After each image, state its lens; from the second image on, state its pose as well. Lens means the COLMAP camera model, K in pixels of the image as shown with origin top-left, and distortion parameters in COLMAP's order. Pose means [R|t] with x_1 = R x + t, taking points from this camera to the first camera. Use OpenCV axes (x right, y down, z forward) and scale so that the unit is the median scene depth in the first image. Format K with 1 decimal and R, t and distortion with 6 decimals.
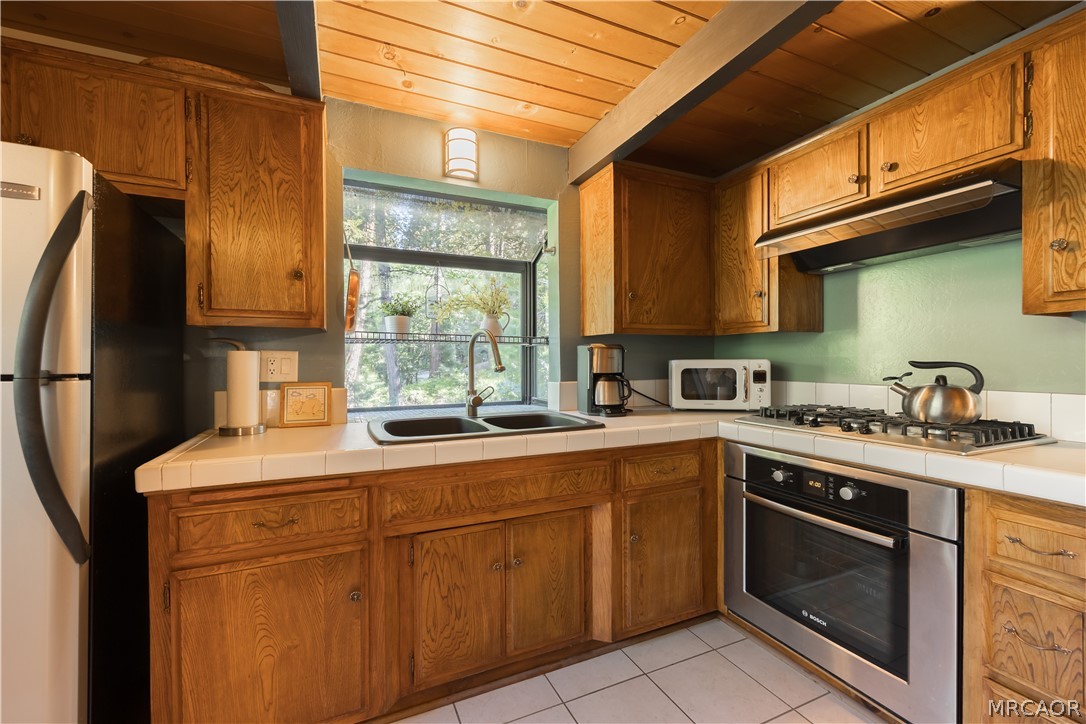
lens RADIAL K [[433.1, 0, 496.8], [0, 433.1, 367.5], [0, 0, 1]] dist [0.002121, 0.000001]
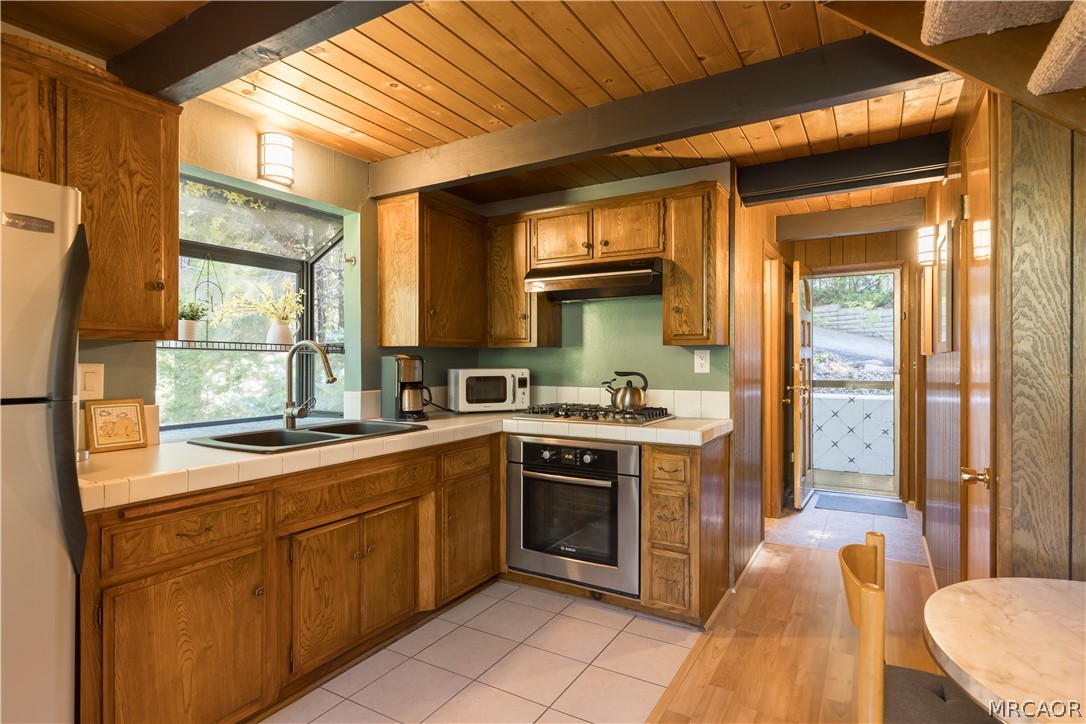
lens RADIAL K [[576.0, 0, 494.0], [0, 576.0, 378.4], [0, 0, 1]] dist [0.003783, 0.000416]
pose [[0.827250, -0.014848, 0.561637, -0.520153], [0.007301, 0.999850, 0.015680, -0.023265], [-0.561786, -0.008871, 0.827235, -0.426103]]
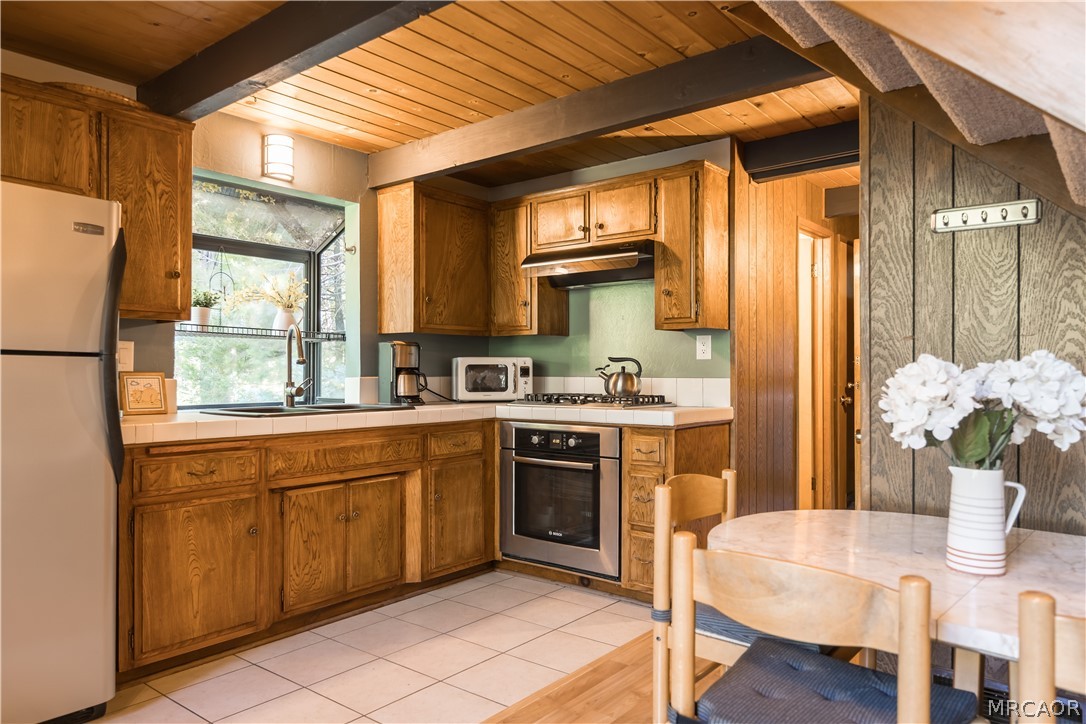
lens RADIAL K [[700.6, 0, 455.7], [0, 700.6, 400.1], [0, 0, 1]] dist [0.003475, 0.003989]
pose [[0.905040, -0.012864, 0.425132, -0.536769], [0.000719, 0.999587, 0.028717, 0.060255], [-0.425326, -0.025684, 0.904676, -0.923985]]
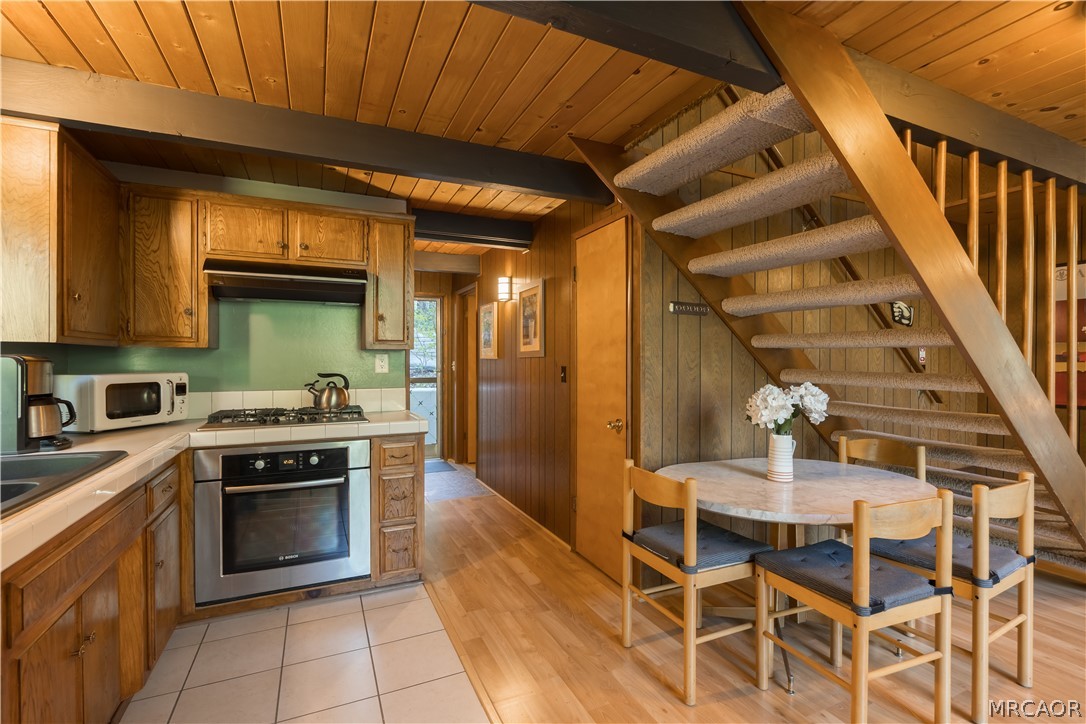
lens RADIAL K [[494.0, 0, 561.1], [0, 494.0, 379.9], [0, 0, 1]] dist [-0.033026, 0.000358]
pose [[-0.053960, -0.030407, 0.998080, -0.831074], [0.019466, 0.999314, 0.031497, -0.026747], [-0.998353, 0.021129, -0.053332, 0.186776]]
